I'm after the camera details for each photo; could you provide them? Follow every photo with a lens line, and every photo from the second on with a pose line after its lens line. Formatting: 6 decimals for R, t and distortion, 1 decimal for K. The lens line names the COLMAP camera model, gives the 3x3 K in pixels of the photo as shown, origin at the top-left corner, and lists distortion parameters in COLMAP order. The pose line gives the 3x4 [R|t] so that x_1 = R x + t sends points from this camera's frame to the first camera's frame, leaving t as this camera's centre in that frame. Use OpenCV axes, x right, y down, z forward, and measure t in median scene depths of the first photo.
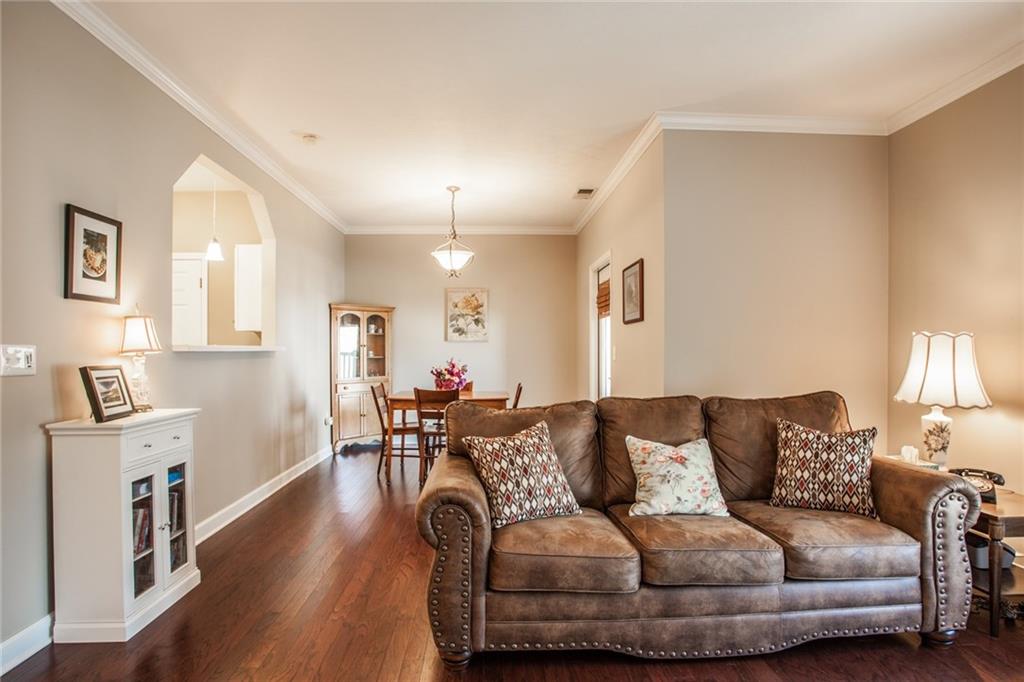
lens RADIAL K [[537.6, 0, 504.2], [0, 537.6, 351.3], [0, 0, 1]] dist [-0.050008, 0.015966]
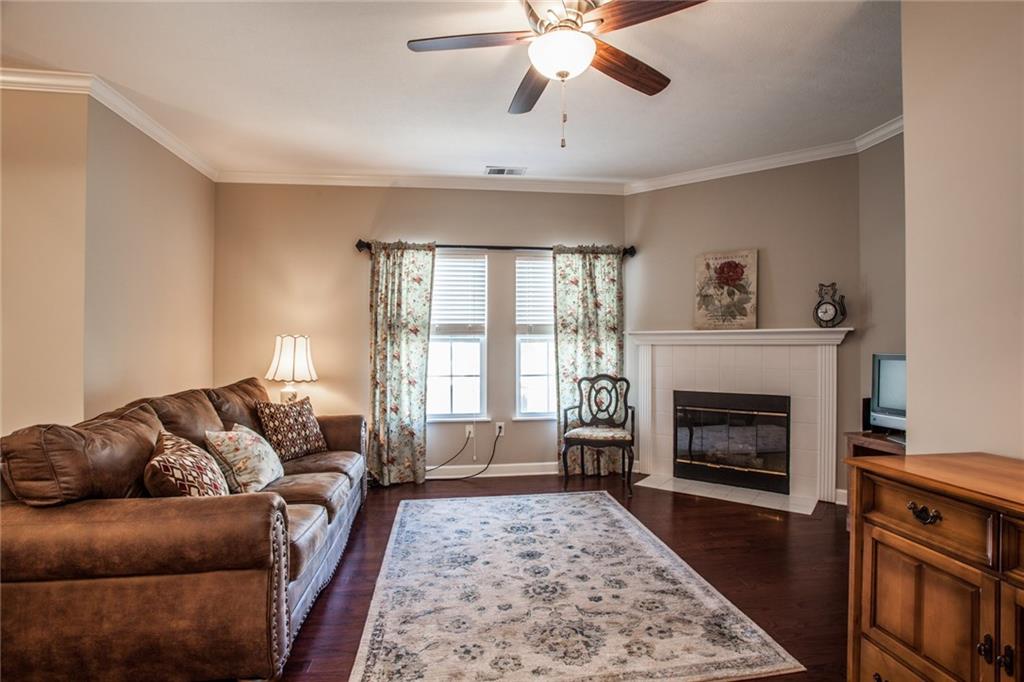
lens RADIAL K [[501.4, 0, 522.4], [0, 501.4, 342.7], [0, 0, 1]] dist [-0.067544, 0.024956]
pose [[-0.107443, 0.005345, 0.994197, -0.728154], [0.004196, 0.999979, -0.004923, -0.002933], [-0.994202, 0.003642, -0.107463, 0.480856]]
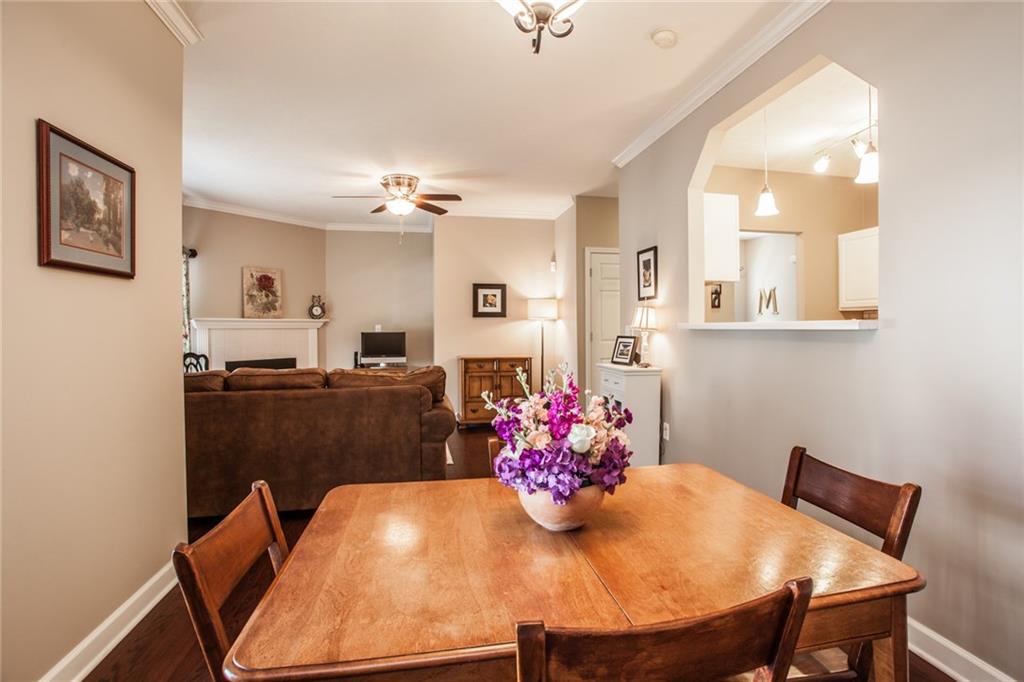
lens RADIAL K [[501.4, 0, 524.8], [0, 501.4, 333.6], [0, 0, 1]] dist [-0.067544, 0.024956]
pose [[-0.986280, 0.007387, -0.164917, -0.091359], [0.004631, 0.999843, 0.017093, -0.010807], [0.165017, 0.016095, -0.986159, 2.309380]]
